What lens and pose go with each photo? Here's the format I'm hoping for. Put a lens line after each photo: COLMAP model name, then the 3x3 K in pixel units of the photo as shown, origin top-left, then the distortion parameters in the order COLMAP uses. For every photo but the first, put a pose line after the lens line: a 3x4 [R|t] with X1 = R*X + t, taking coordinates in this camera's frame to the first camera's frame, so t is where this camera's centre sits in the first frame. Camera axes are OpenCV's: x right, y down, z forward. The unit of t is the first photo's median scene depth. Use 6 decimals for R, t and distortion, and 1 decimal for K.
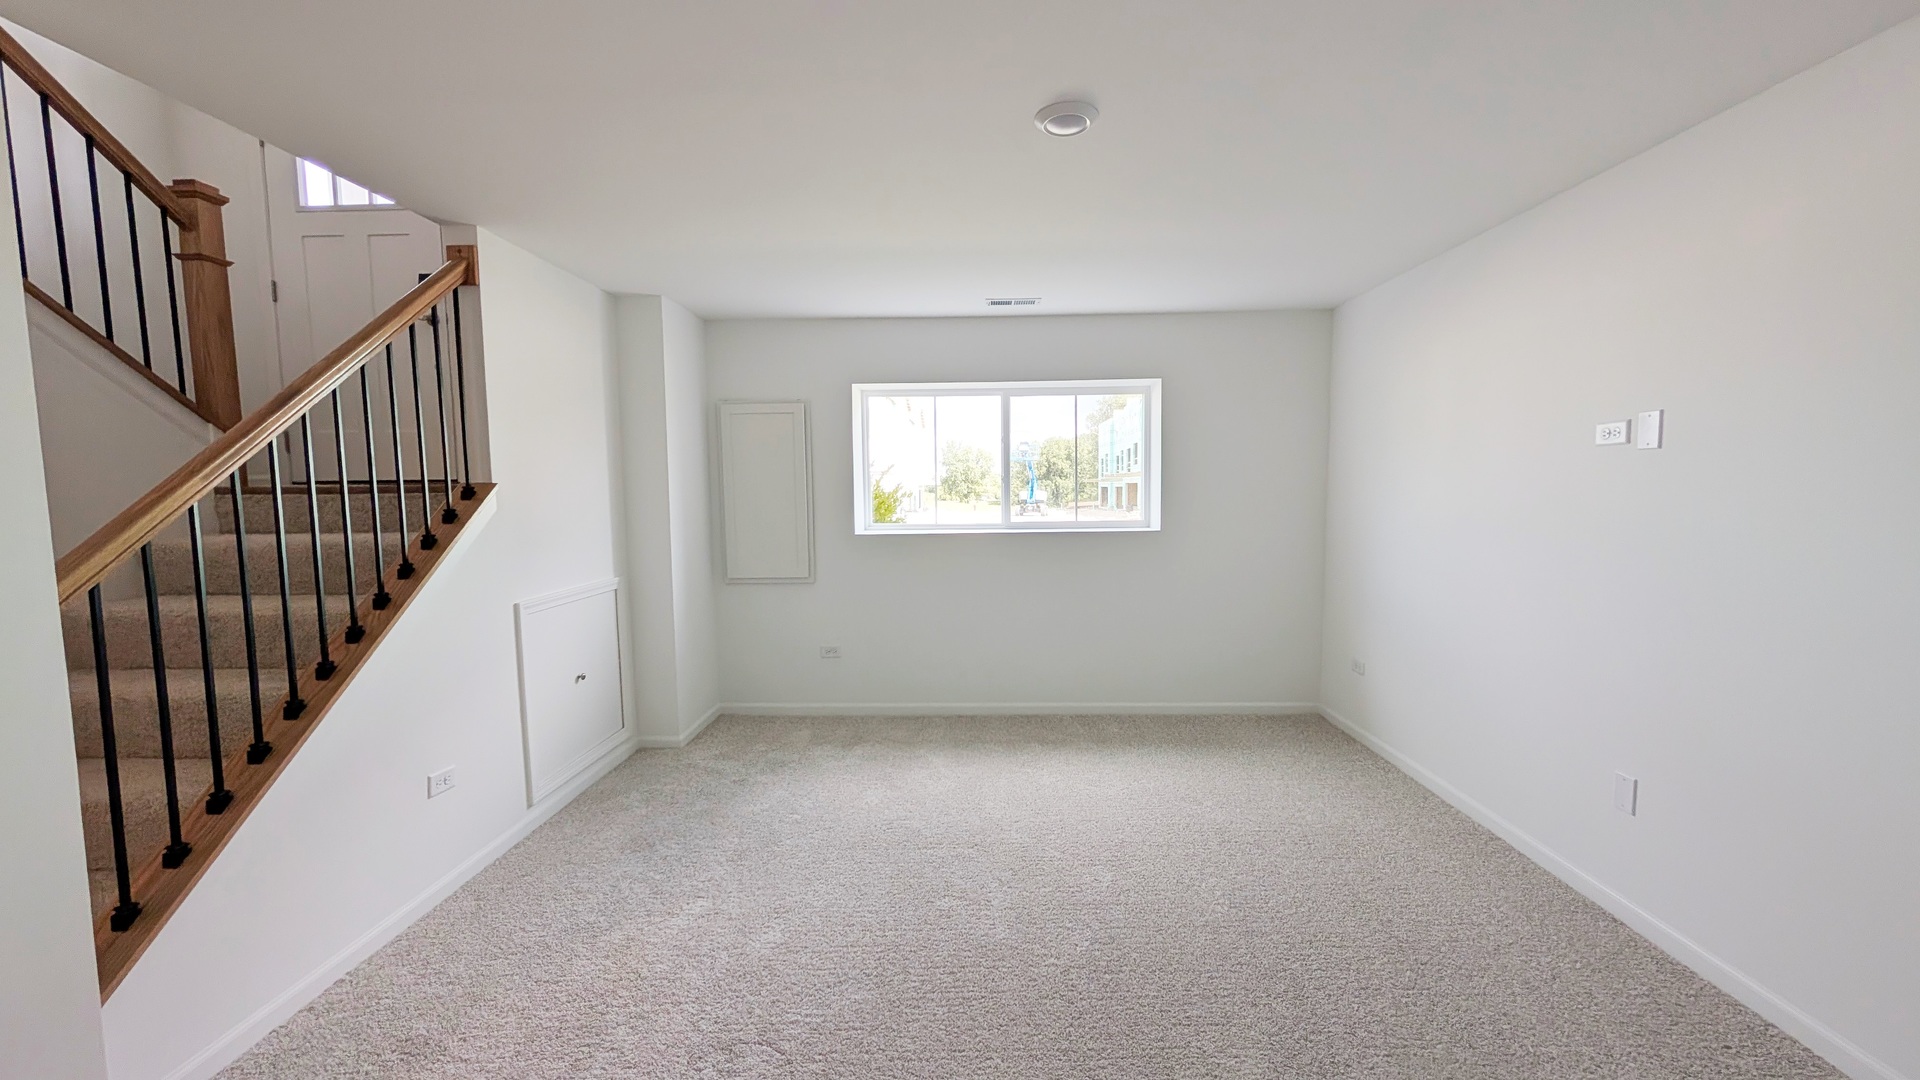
lens RADIAL K [[717.1, 0, 966.9], [0, 717.1, 552.7], [0, 0, 1]] dist [0.001144, -0.000108]
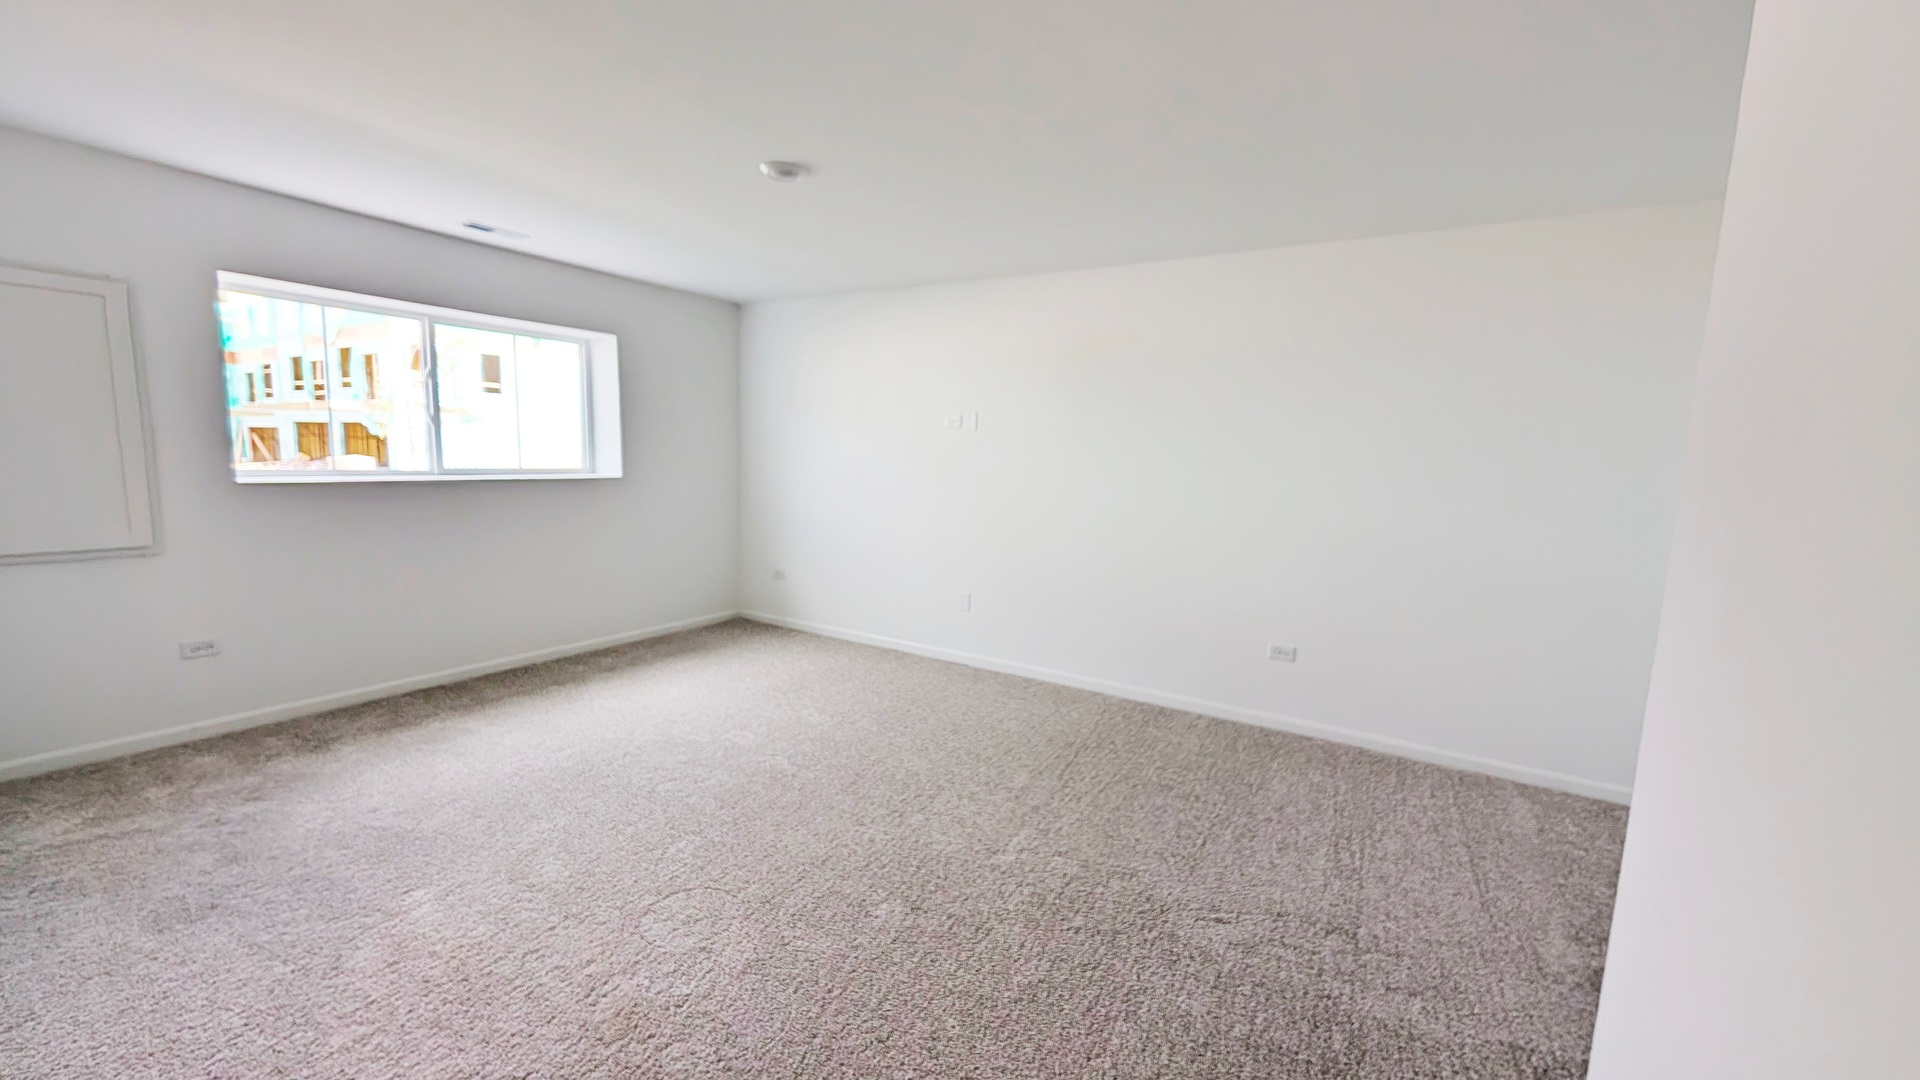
lens RADIAL K [[717.1, 0, 966.7], [0, 717.1, 543.0], [0, 0, 1]] dist [0.001144, -0.000108]
pose [[0.501525, -0.080536, 0.861386, -0.458094], [0.040004, 0.996752, 0.069900, 0.016897], [-0.864218, -0.000598, 0.503118, -0.010236]]
